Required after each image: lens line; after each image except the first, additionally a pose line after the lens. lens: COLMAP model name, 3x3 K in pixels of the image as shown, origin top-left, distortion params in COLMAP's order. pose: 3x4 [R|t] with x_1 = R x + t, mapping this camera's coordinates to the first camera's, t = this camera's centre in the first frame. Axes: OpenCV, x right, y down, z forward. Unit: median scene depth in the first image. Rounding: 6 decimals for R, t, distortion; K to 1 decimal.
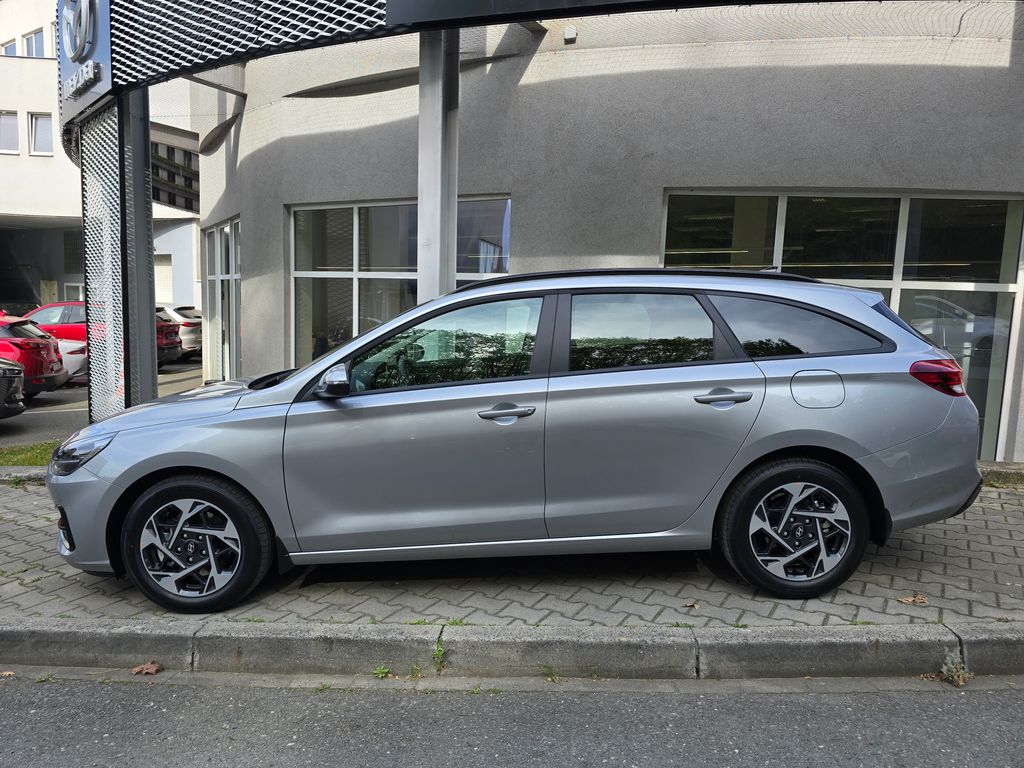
lens RADIAL K [[691.1, 0, 518.8], [0, 691.1, 391.1], [0, 0, 1]] dist [0.030438, -0.026664]
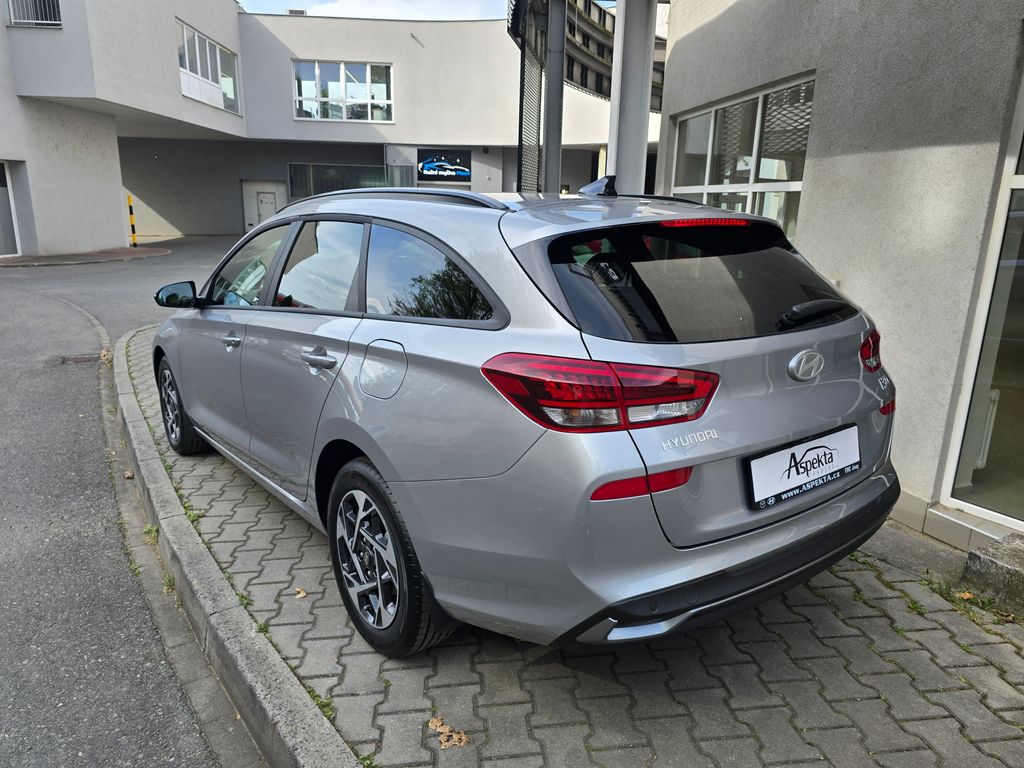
lens RADIAL K [[691.1, 0, 510.9], [0, 691.1, 383.0], [0, 0, 1]] dist [0.030438, -0.026664]
pose [[0.606819, 0.182579, -0.773586, 1.005300], [-0.094175, 0.982920, 0.158112, -0.105192], [0.789241, -0.023093, 0.613649, 0.665714]]
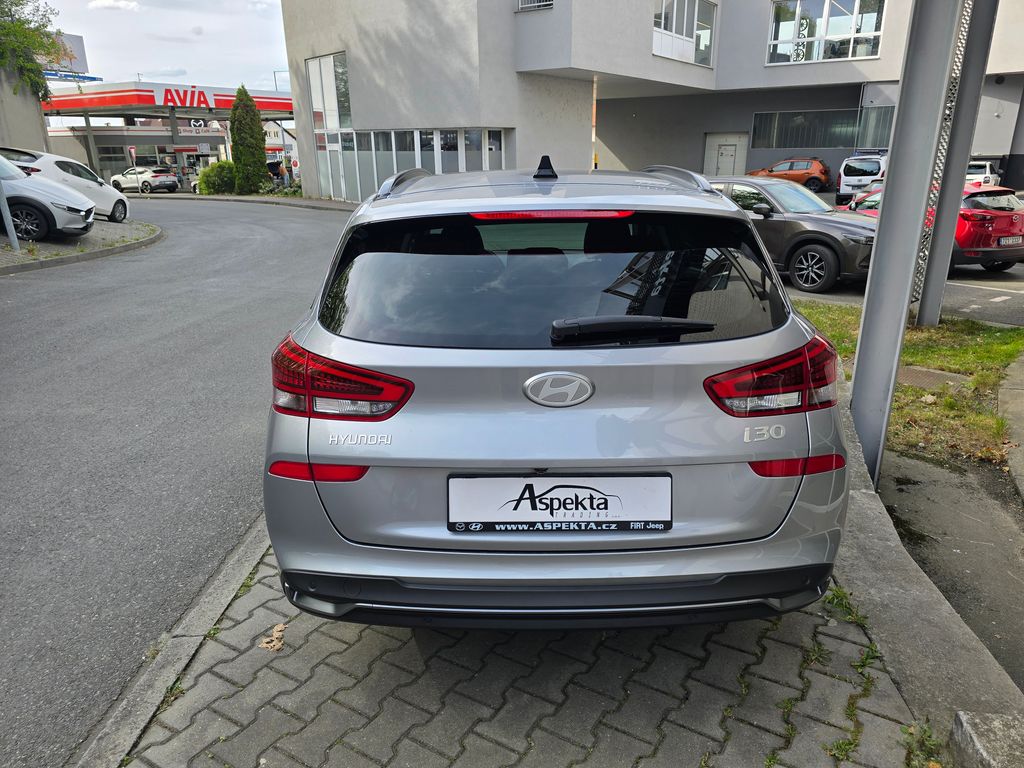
lens RADIAL K [[691.1, 0, 518.6], [0, 691.1, 385.0], [0, 0, 1]] dist [0.030438, -0.026664]
pose [[0.000613, 0.292311, -0.956323, 1.181471], [-0.105345, 0.951021, 0.290623, -0.197740], [0.994436, 0.100566, 0.031376, 1.193082]]
